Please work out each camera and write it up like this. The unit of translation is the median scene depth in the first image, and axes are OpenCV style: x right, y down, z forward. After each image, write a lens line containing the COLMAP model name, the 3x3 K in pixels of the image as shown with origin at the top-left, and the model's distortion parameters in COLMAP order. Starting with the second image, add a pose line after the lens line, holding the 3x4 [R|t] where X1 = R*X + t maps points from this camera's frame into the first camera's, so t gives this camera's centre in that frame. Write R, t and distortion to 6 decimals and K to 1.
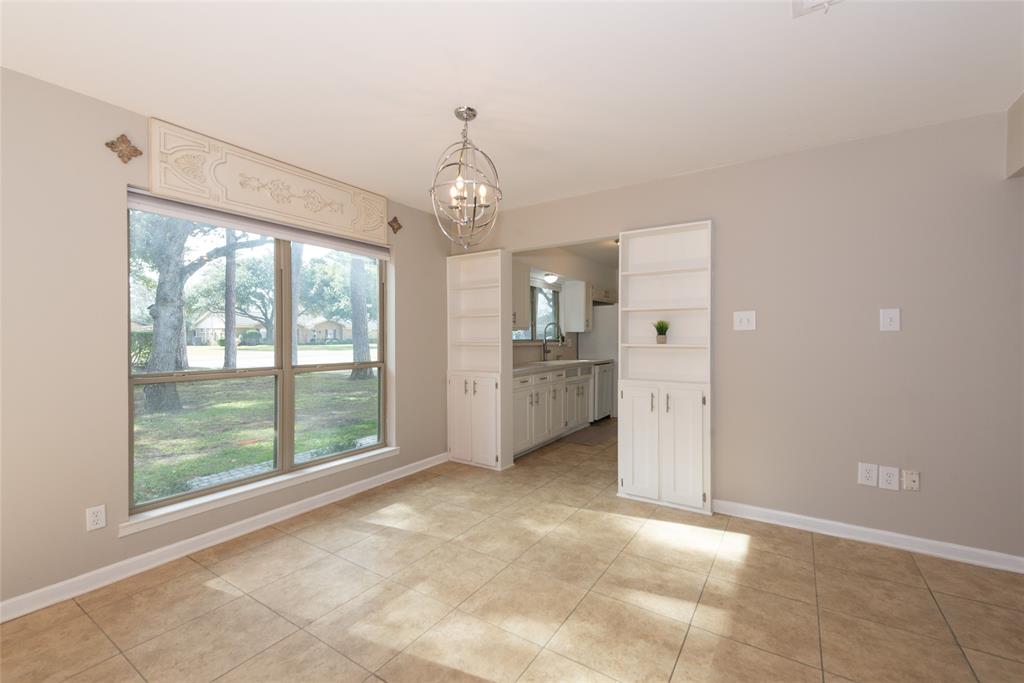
lens RADIAL K [[427.5, 0, 512.0], [0, 427.5, 338.0], [0, 0, 1]] dist [0.009537, -0.000157]
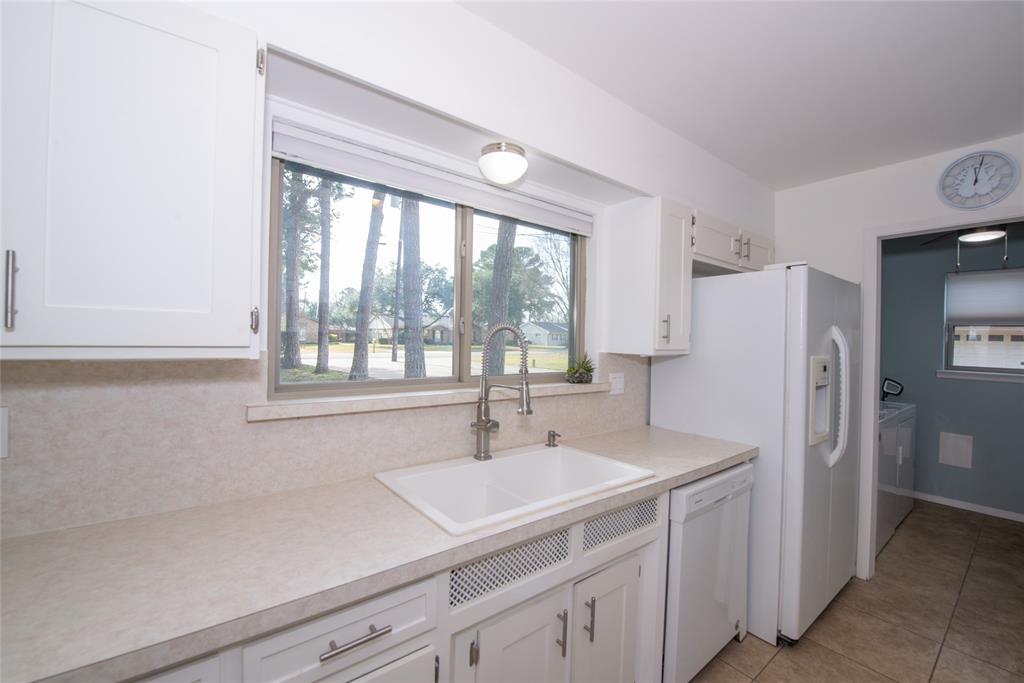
lens RADIAL K [[409.9, 0, 513.5], [0, 409.9, 338.0], [0, 0, 1]] dist [-0.012833, 0.000245]
pose [[0.944522, 0.024386, -0.327542, 0.330110], [-0.027335, 0.999617, -0.004404, -0.045295], [0.327309, 0.013113, 0.944826, 1.332684]]
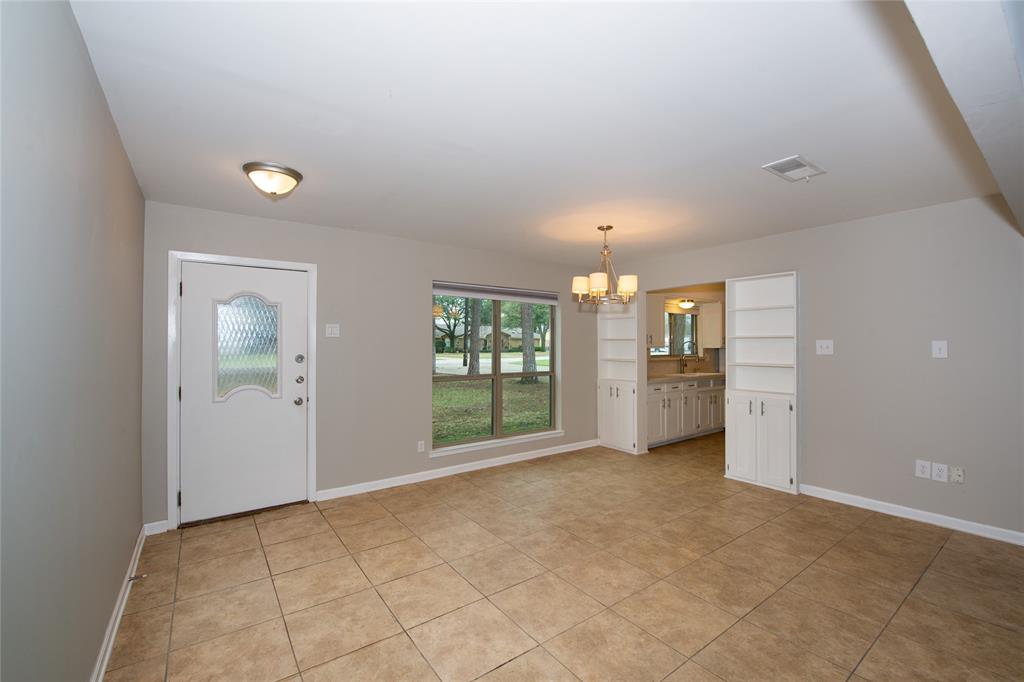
lens RADIAL K [[421.7, 0, 514.5], [0, 421.7, 343.6], [0, 0, 1]] dist [-0.014492, -0.000079]
pose [[0.936431, -0.000581, -0.350852, 0.092945], [-0.001330, 0.999986, -0.005207, -0.038482], [0.350850, 0.005342, 0.936417, -0.453636]]
